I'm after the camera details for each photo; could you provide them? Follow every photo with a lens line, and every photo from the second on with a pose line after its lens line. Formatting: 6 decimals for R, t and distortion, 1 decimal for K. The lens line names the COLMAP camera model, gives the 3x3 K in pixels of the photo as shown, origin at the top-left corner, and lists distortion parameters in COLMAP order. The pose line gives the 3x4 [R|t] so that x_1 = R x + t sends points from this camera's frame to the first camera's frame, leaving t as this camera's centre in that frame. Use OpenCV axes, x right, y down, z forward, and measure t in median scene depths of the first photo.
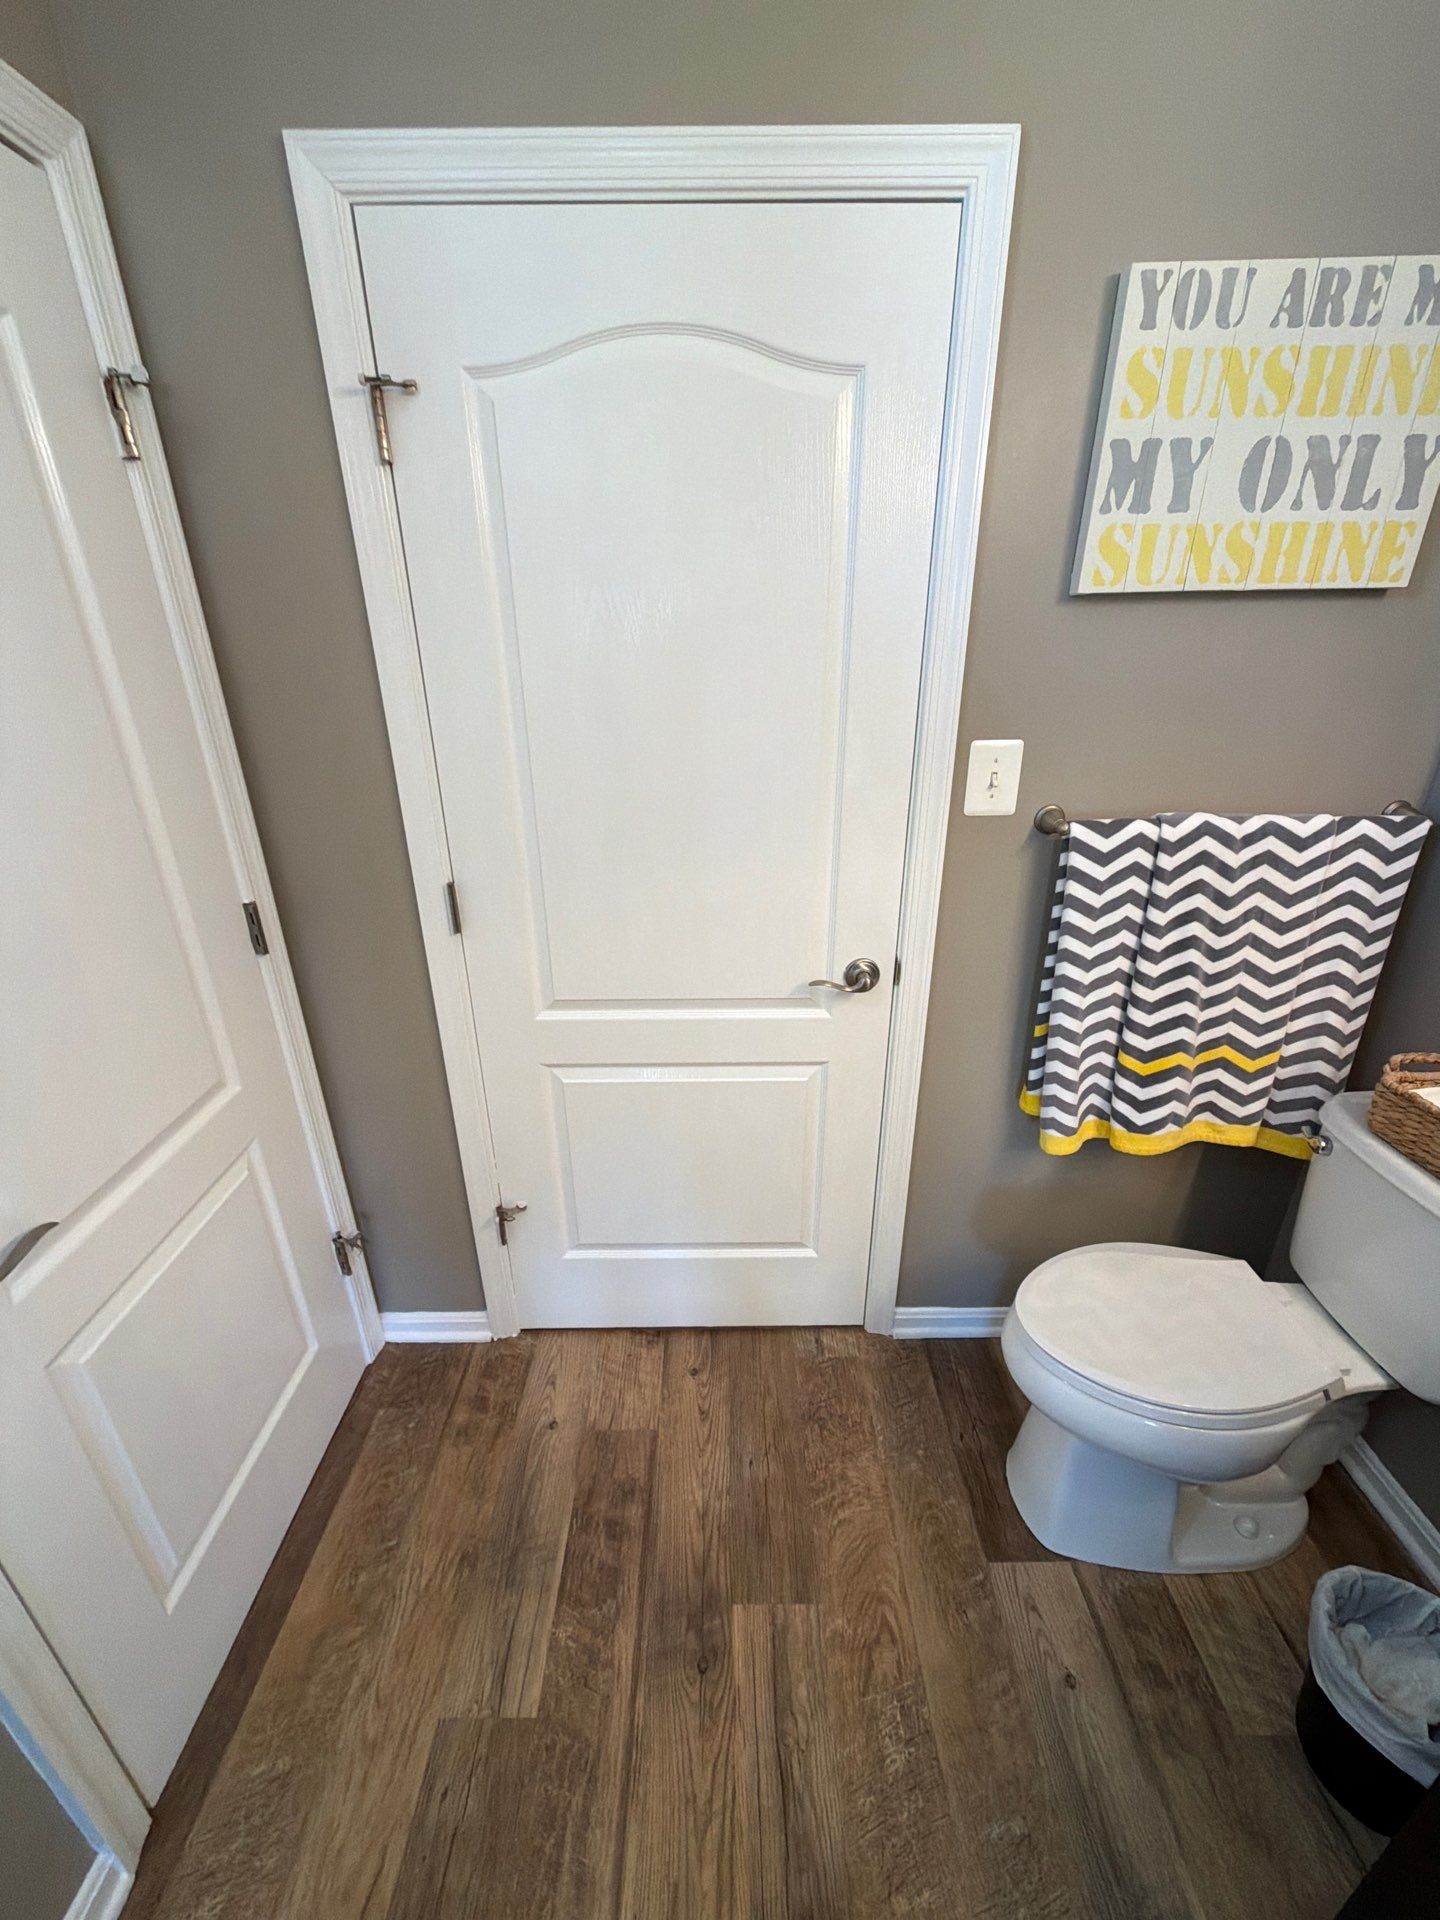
lens RADIAL K [[767.7, 0, 716.5], [0, 767.7, 963.4], [0, 0, 1]] dist [-0.003303, 0.001415]
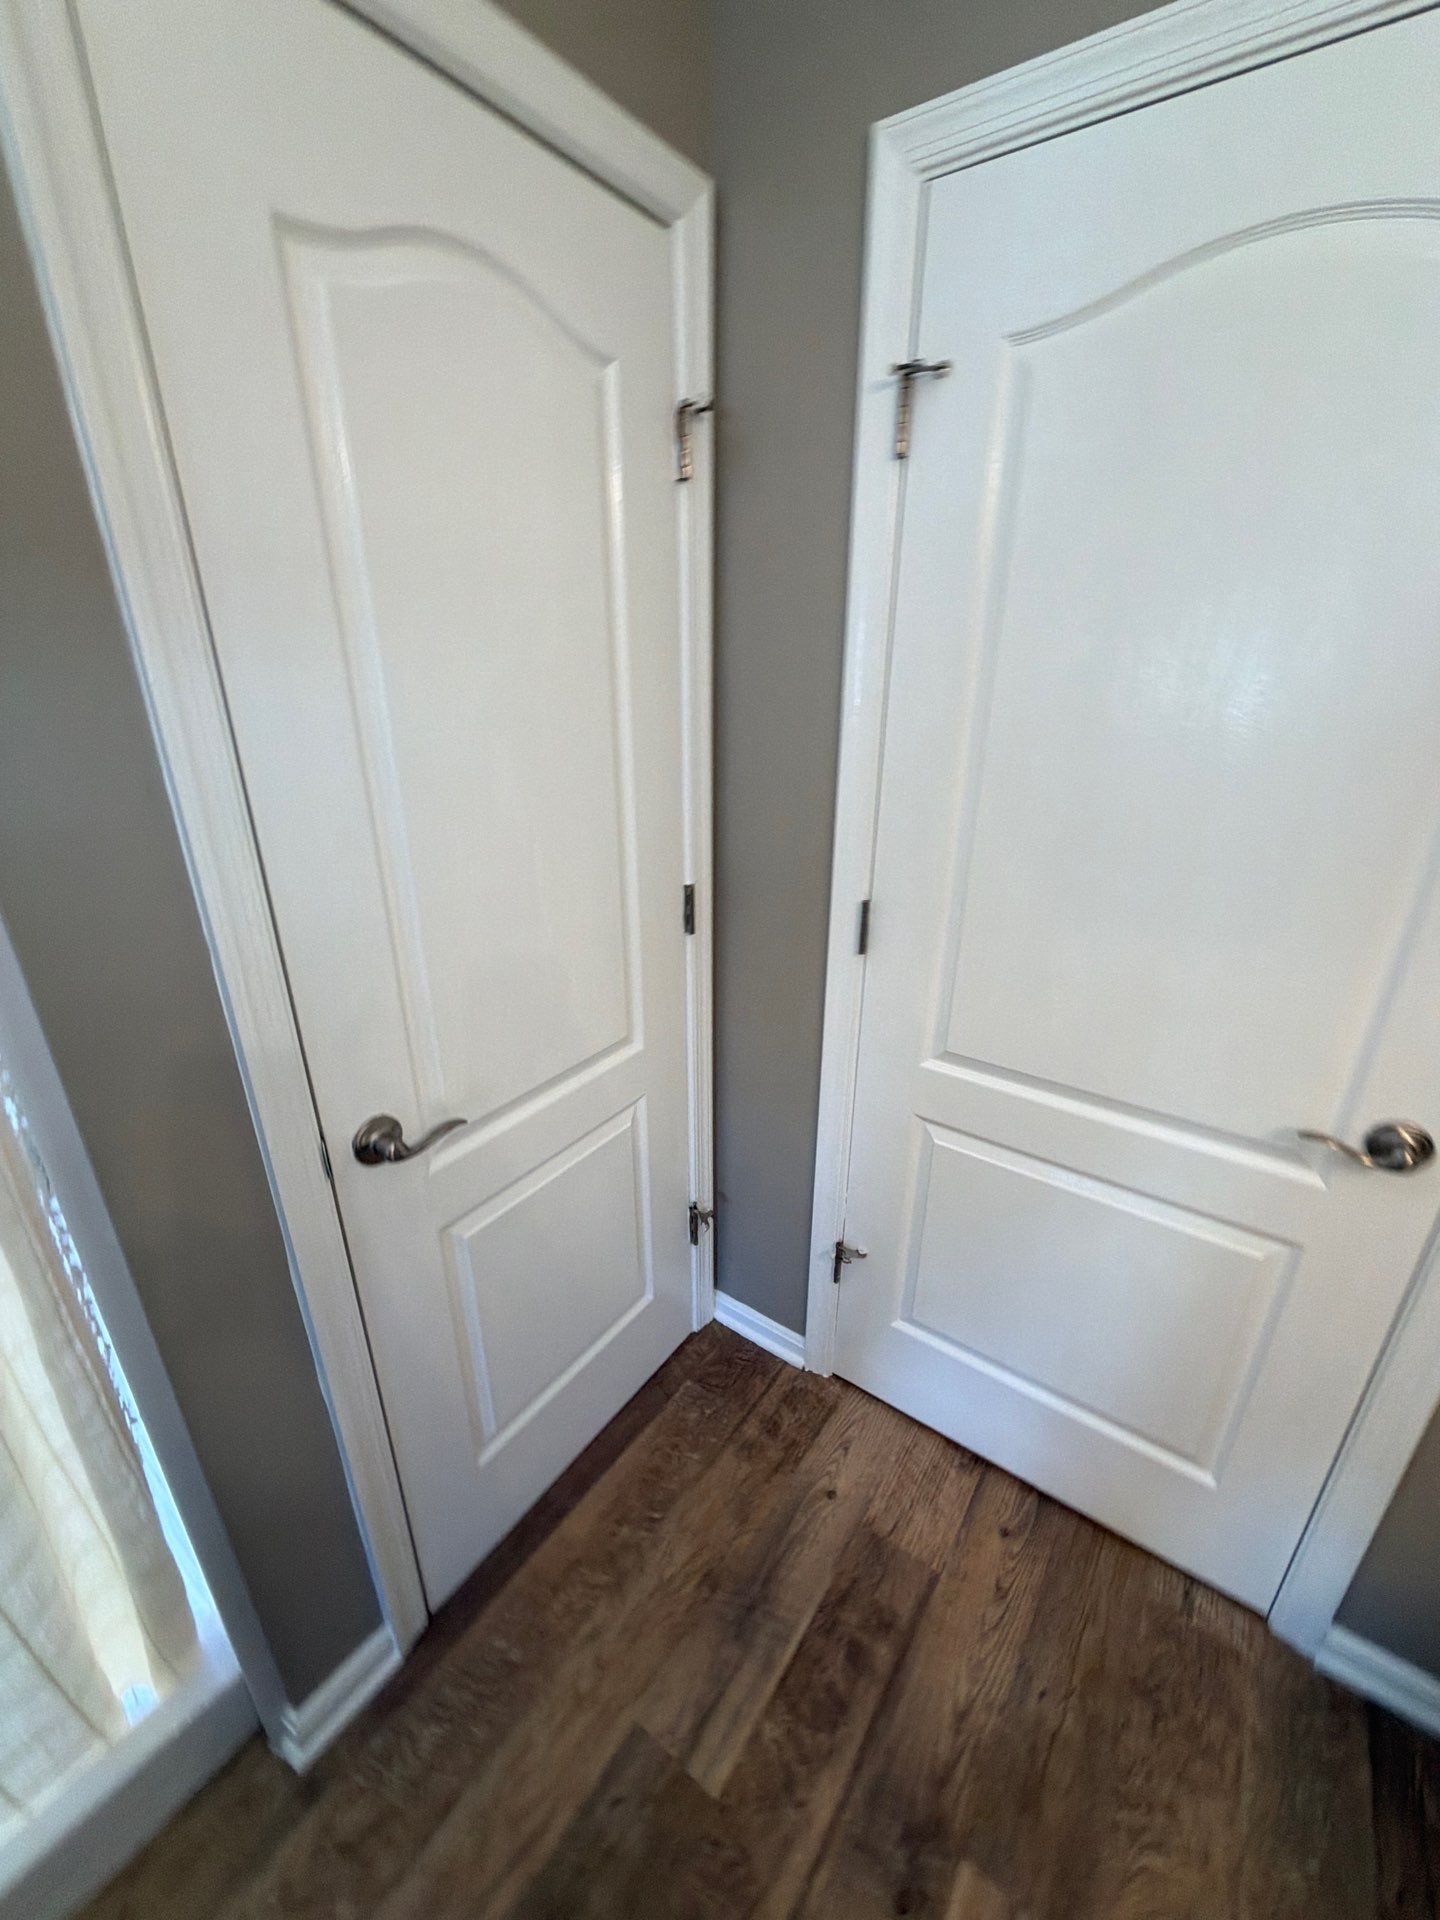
lens RADIAL K [[767.7, 0, 721.0], [0, 767.7, 963.6], [0, 0, 1]] dist [-0.003303, 0.001415]
pose [[0.815187, 0.227421, -0.532682, 0.027043], [-0.238741, 0.969861, 0.048712, -0.032504], [0.527705, 0.087464, 0.844913, 0.112722]]
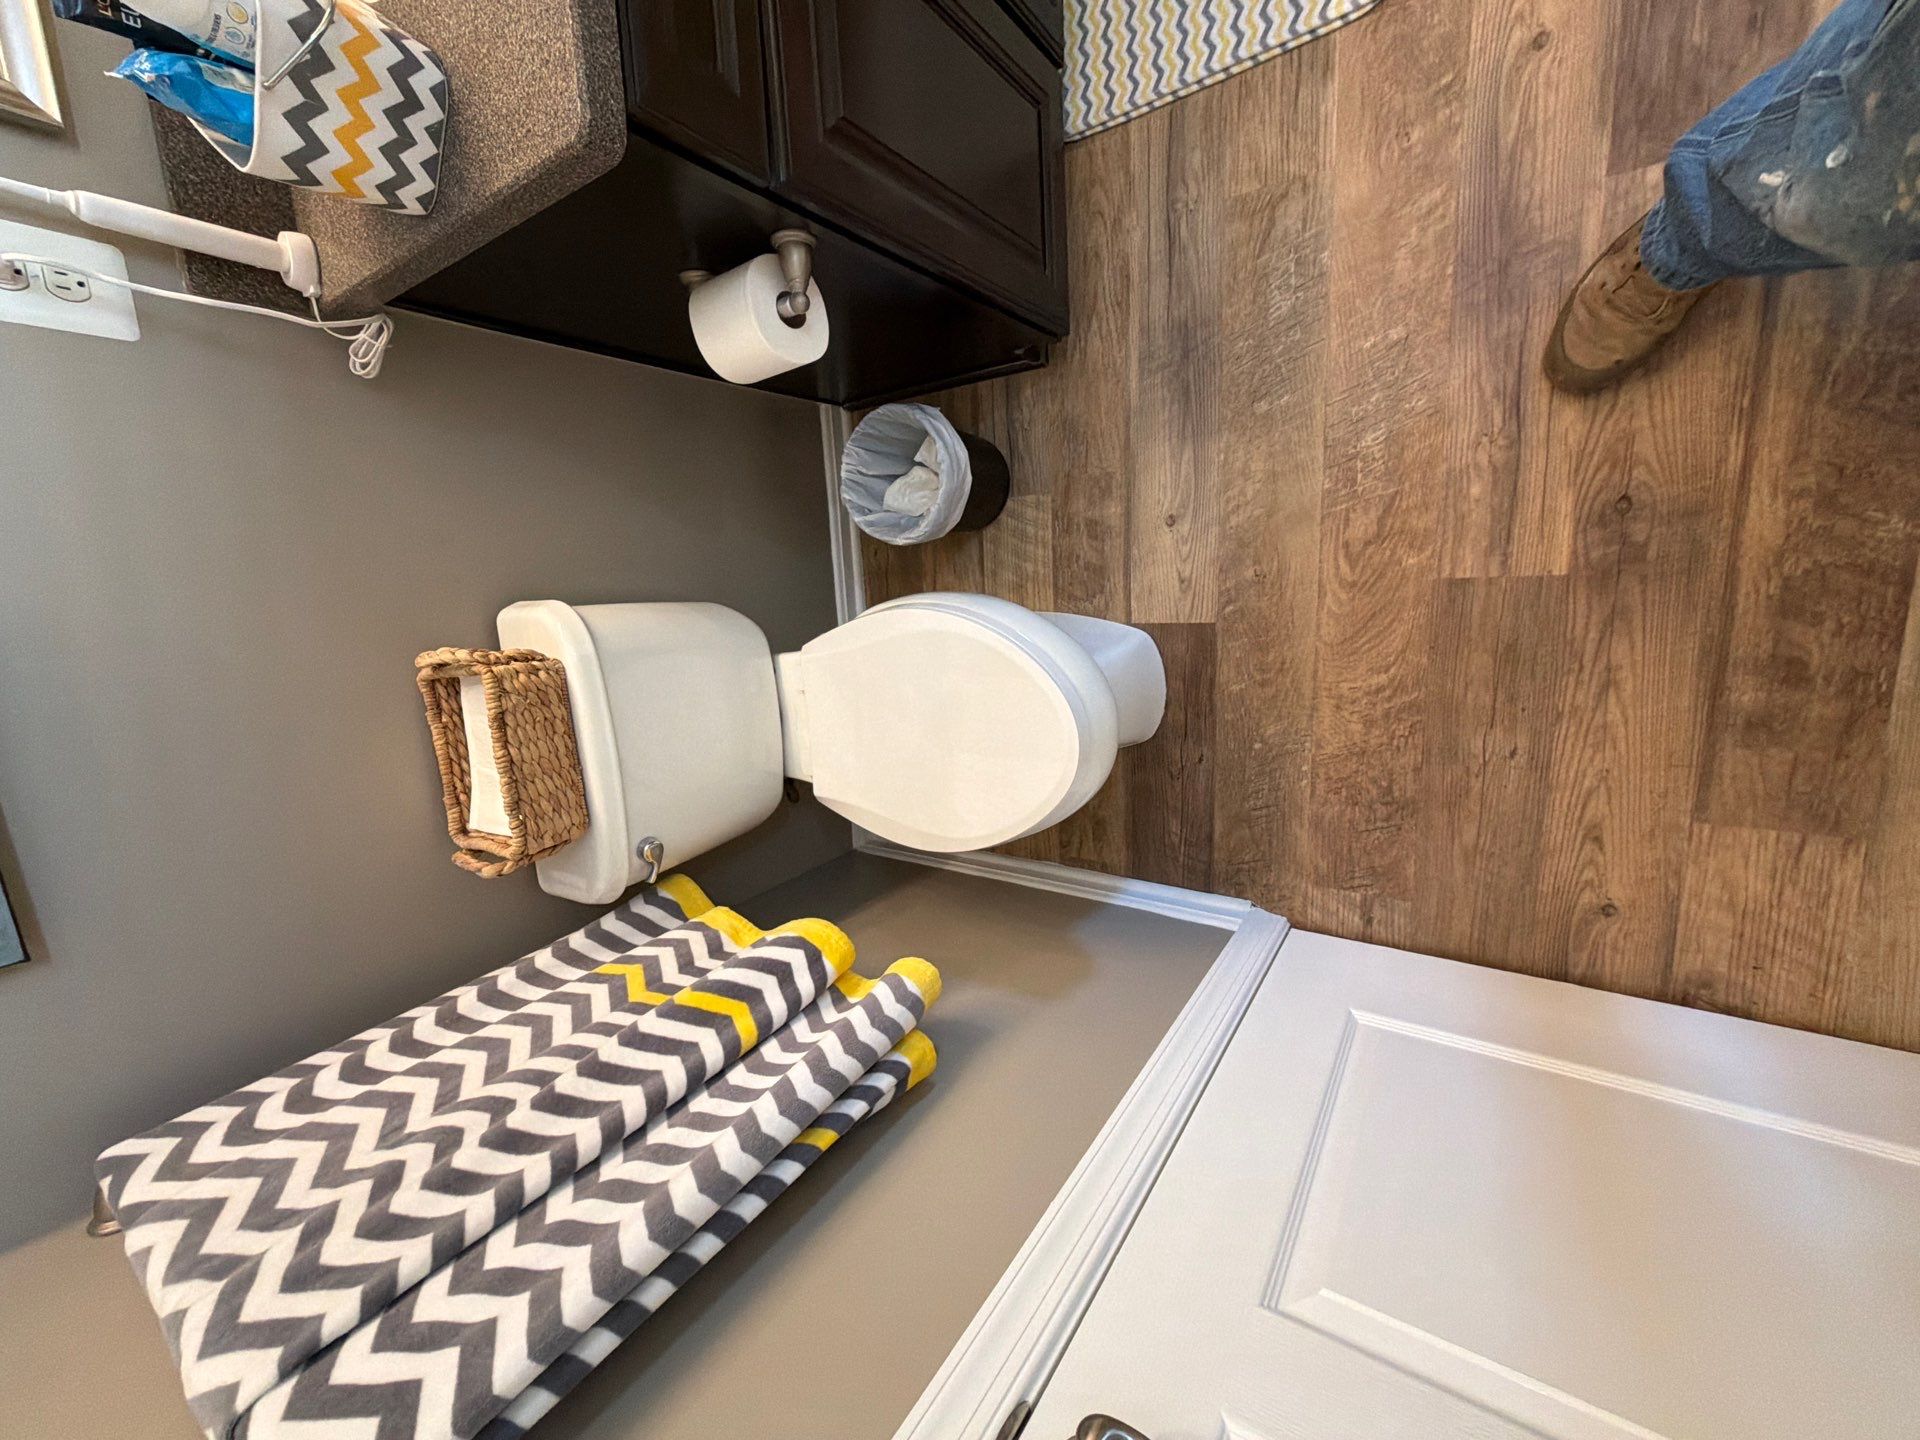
lens RADIAL K [[767.7, 0, 960.5], [0, 767.7, 717.6], [0, 0, 1]] dist [-0.003303, 0.001415]
pose [[-0.823014, -0.063955, 0.564409, 0.073329], [0.503500, -0.542094, 0.672771, -0.060429], [0.262936, 0.837880, 0.478353, 0.549767]]
